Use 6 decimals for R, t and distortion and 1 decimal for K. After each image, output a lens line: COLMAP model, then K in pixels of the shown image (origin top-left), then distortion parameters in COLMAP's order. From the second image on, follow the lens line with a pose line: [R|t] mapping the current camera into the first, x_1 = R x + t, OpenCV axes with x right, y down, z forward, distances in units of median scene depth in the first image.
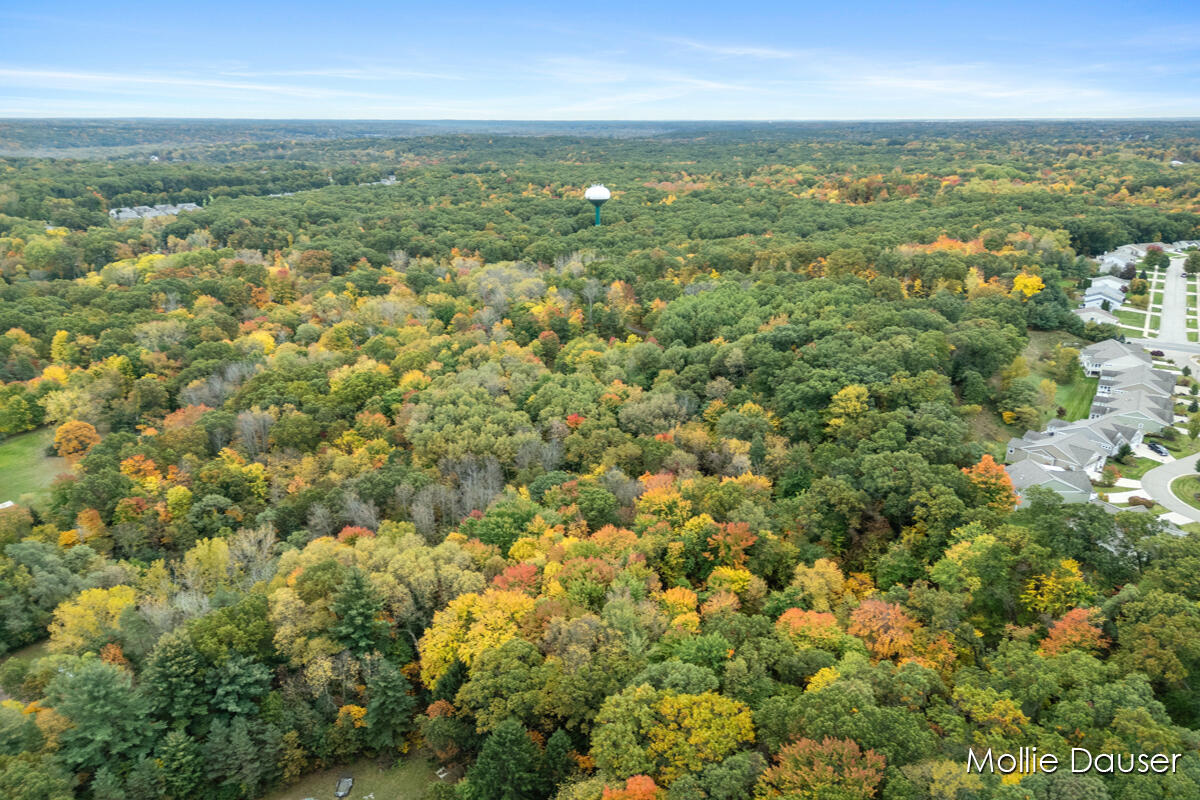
lens RADIAL K [[879.8, 0, 599.6], [0, 879.8, 408.9], [0, 0, 1]] dist [0.045384, -0.036912]
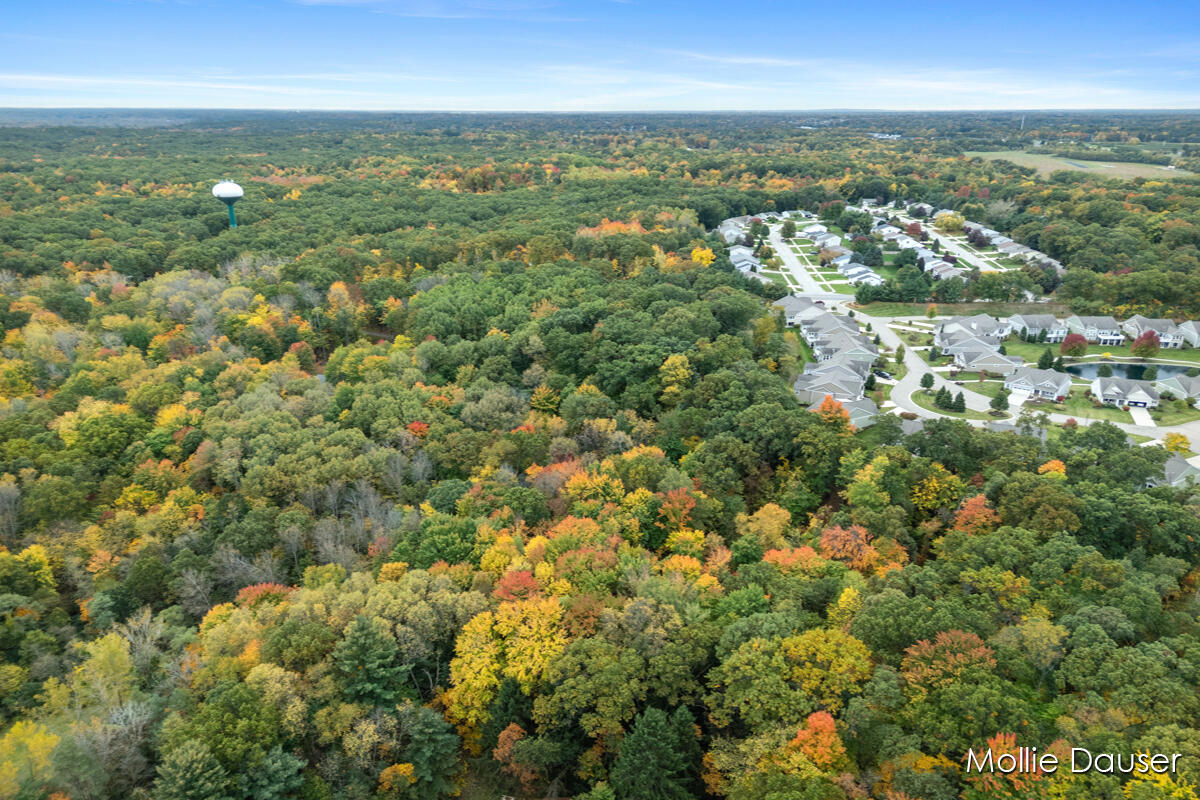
lens RADIAL K [[879.8, 0, 600.7], [0, 879.8, 399.4], [0, 0, 1]] dist [0.045384, -0.036912]
pose [[0.878701, -0.146066, 0.454478, -0.231689], [0.145623, 0.988678, 0.036201, -0.018983], [-0.454620, 0.034373, 0.890022, 0.043182]]
